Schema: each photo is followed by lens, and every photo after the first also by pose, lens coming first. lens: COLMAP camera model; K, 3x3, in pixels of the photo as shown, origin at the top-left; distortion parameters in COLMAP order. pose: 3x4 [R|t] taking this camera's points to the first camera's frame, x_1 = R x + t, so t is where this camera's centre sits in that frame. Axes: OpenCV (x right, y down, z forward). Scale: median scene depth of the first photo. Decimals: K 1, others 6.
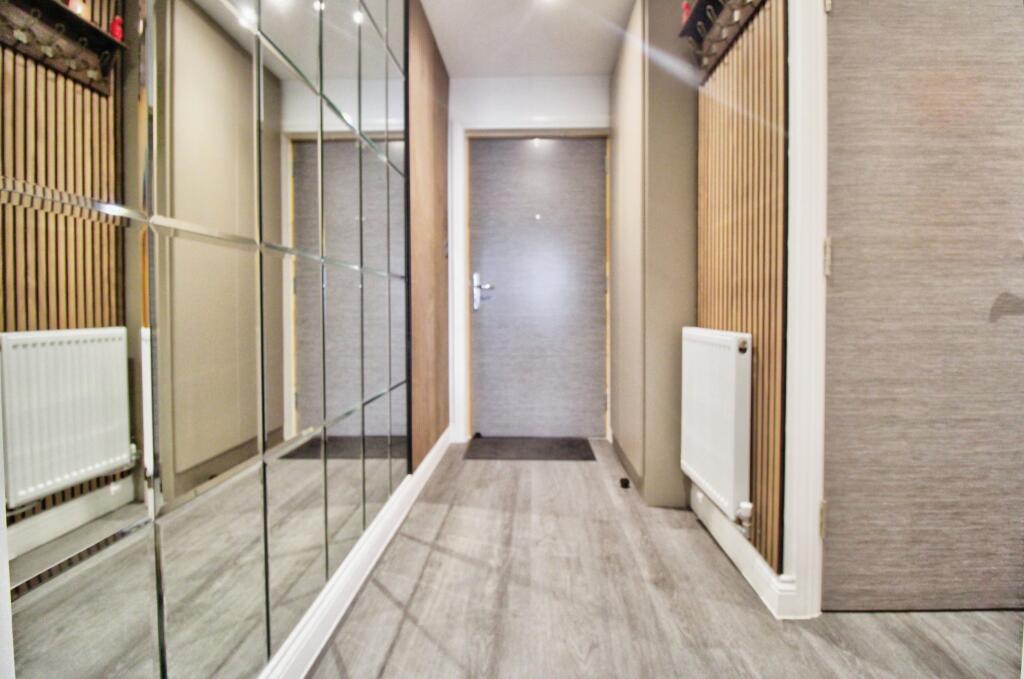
lens RADIAL K [[476.6, 0, 517.6], [0, 476.6, 316.7], [0, 0, 1]] dist [-0.000964, -0.011873]
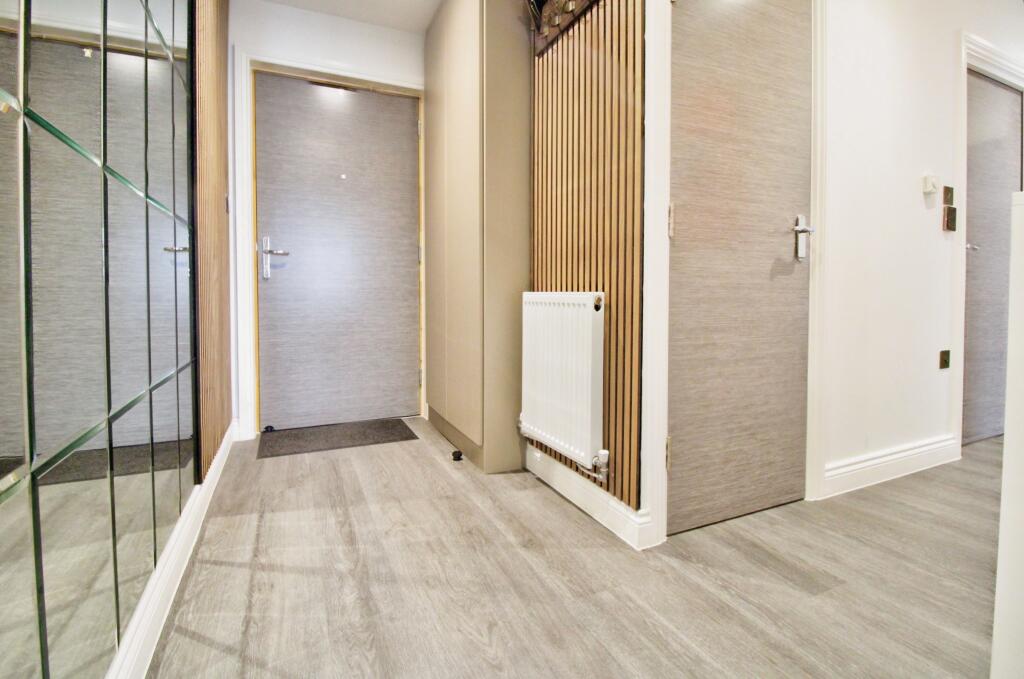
lens RADIAL K [[478.3, 0, 511.5], [0, 478.3, 304.8], [0, 0, 1]] dist [0.001616, -0.013459]
pose [[0.895080, -0.006011, 0.445865, -0.170519], [0.003162, 0.999970, 0.007134, 0.057209], [-0.445894, -0.004975, 0.895072, 0.132988]]
